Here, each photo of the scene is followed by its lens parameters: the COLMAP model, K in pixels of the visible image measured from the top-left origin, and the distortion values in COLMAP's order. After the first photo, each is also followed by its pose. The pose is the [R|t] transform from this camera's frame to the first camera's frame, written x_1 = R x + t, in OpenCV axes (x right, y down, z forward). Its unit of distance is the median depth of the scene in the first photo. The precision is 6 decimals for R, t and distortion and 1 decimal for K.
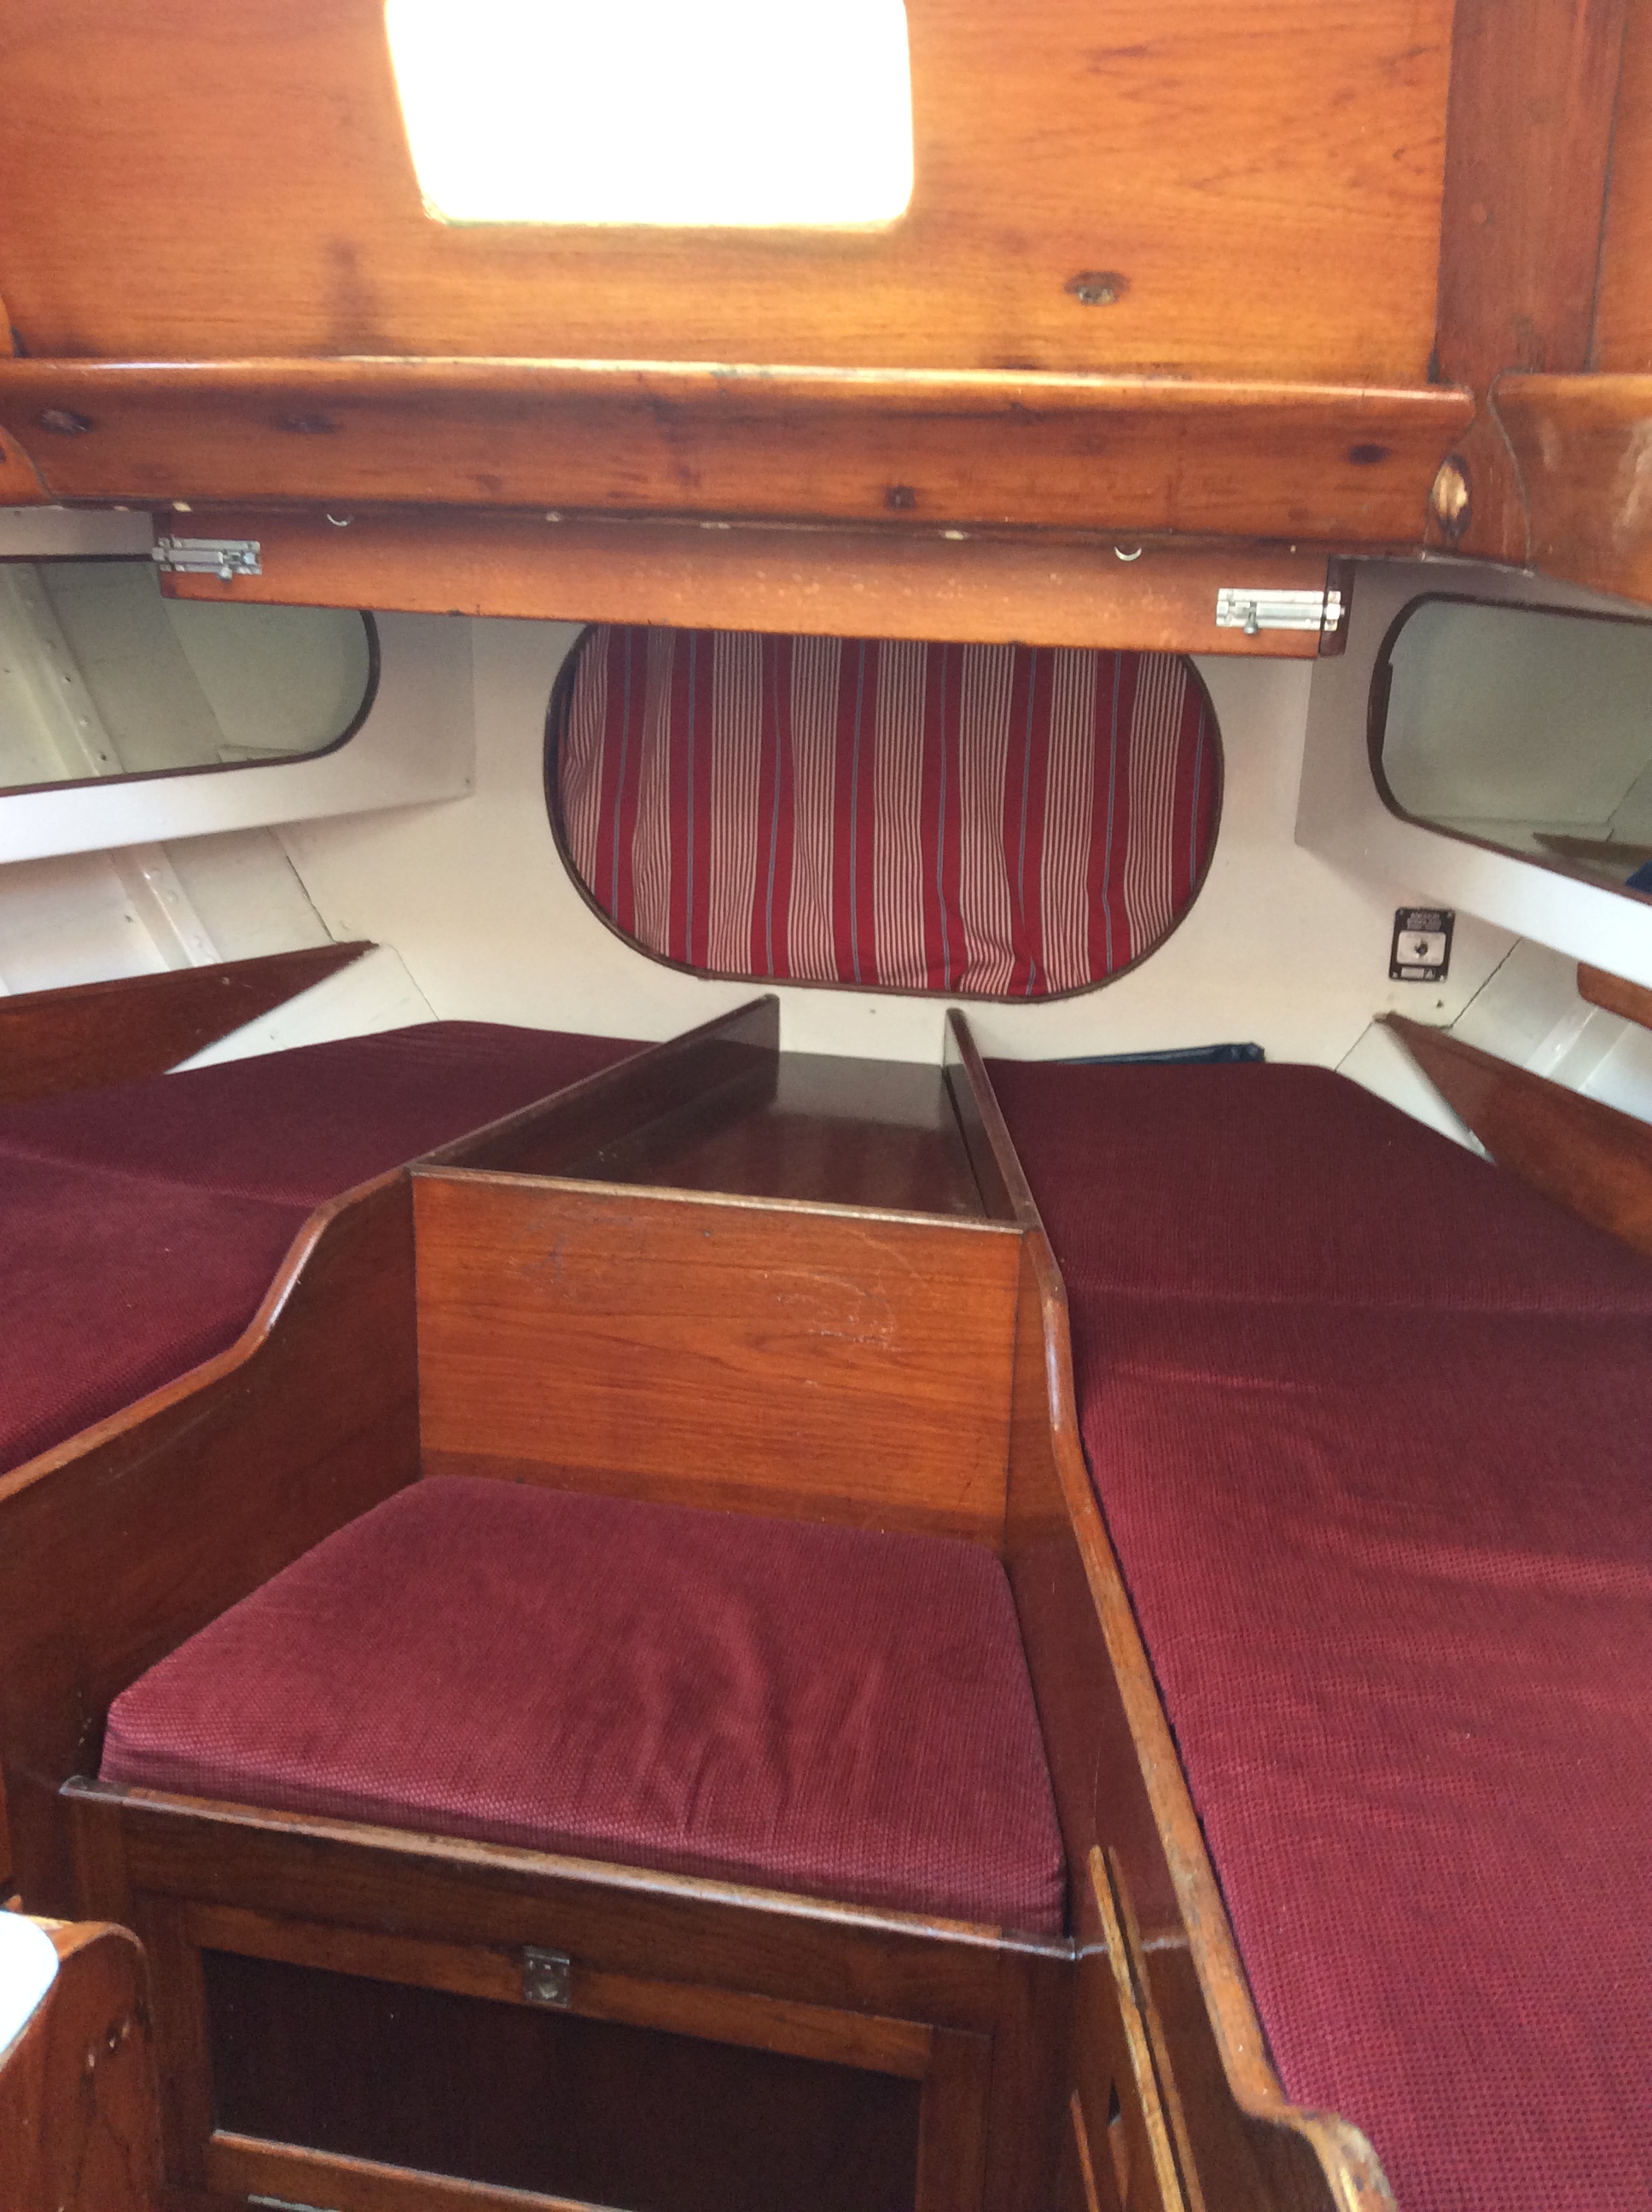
lens RADIAL K [[2091.1, 0, 829.3], [0, 2091.1, 1105.3], [0, 0, 1]] dist [-0.005061, 0.000000]
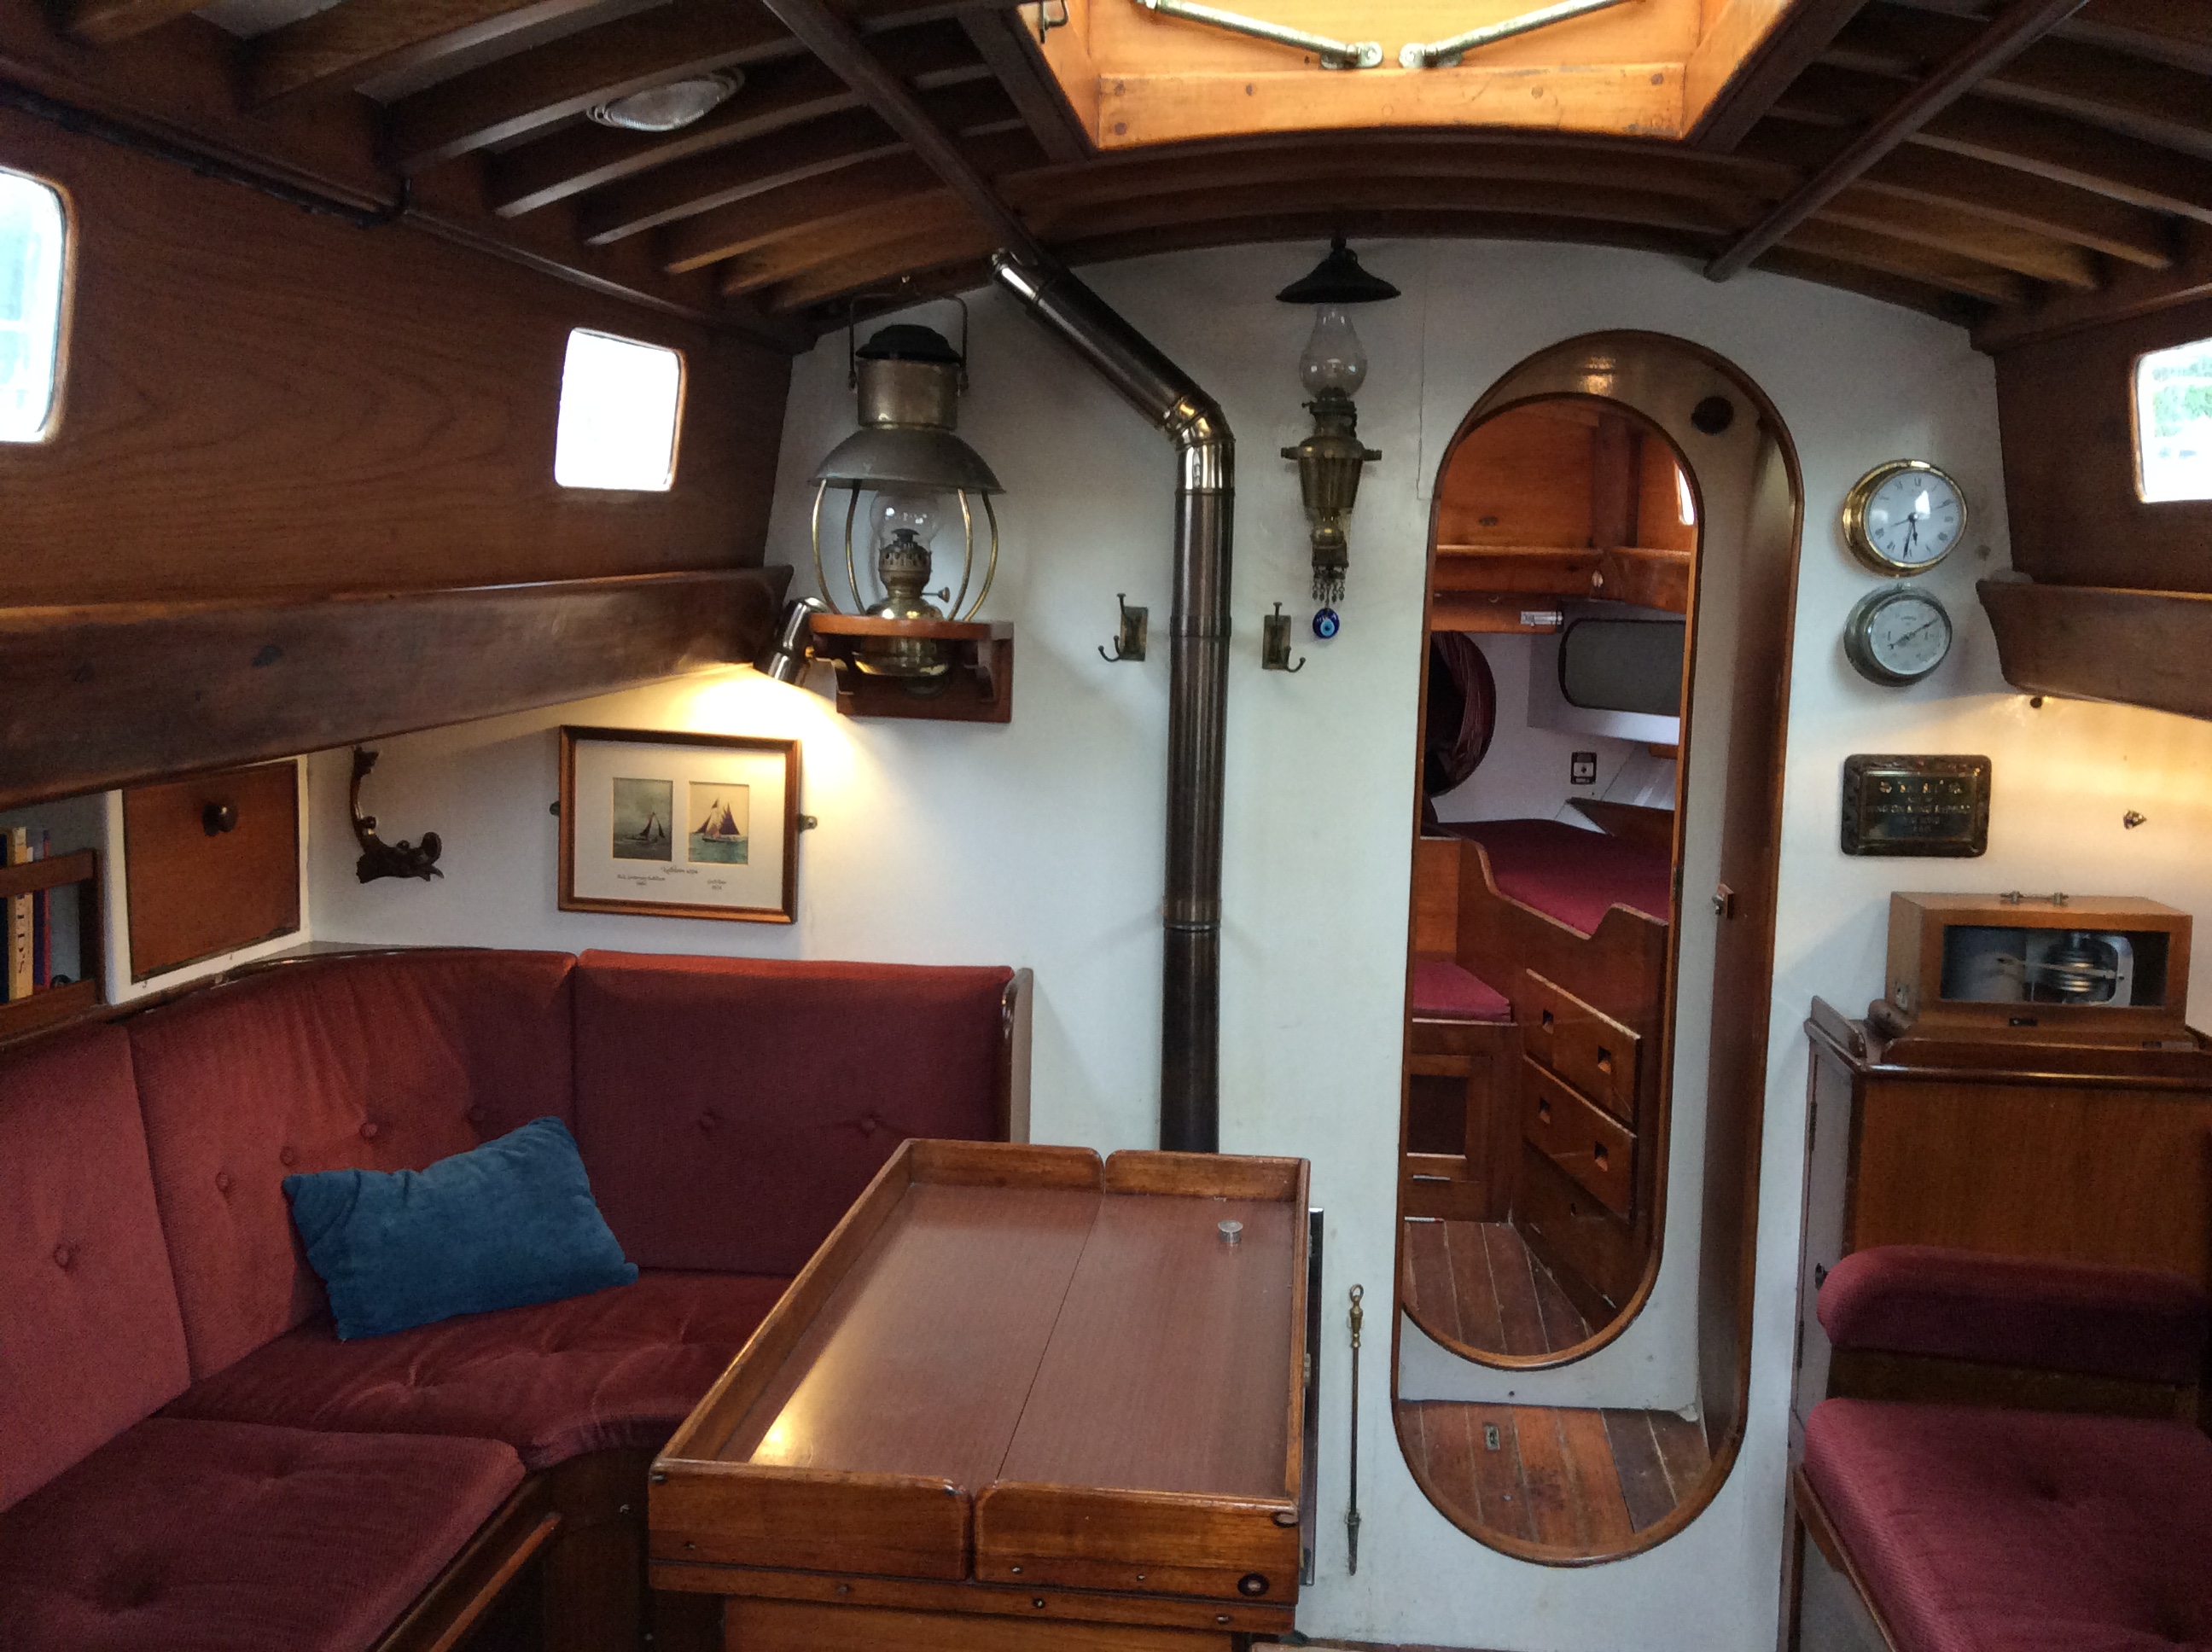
lens RADIAL K [[2091.1, 0, 1105.3], [0, 2091.1, 823.8], [0, 0, 1]] dist [-0.005061, 0.000000]
pose [[0.996076, -0.015476, 0.087140, -0.721154], [0.030263, 0.984802, -0.171021, 0.584634], [-0.083169, 0.172987, 0.981406, -1.967866]]
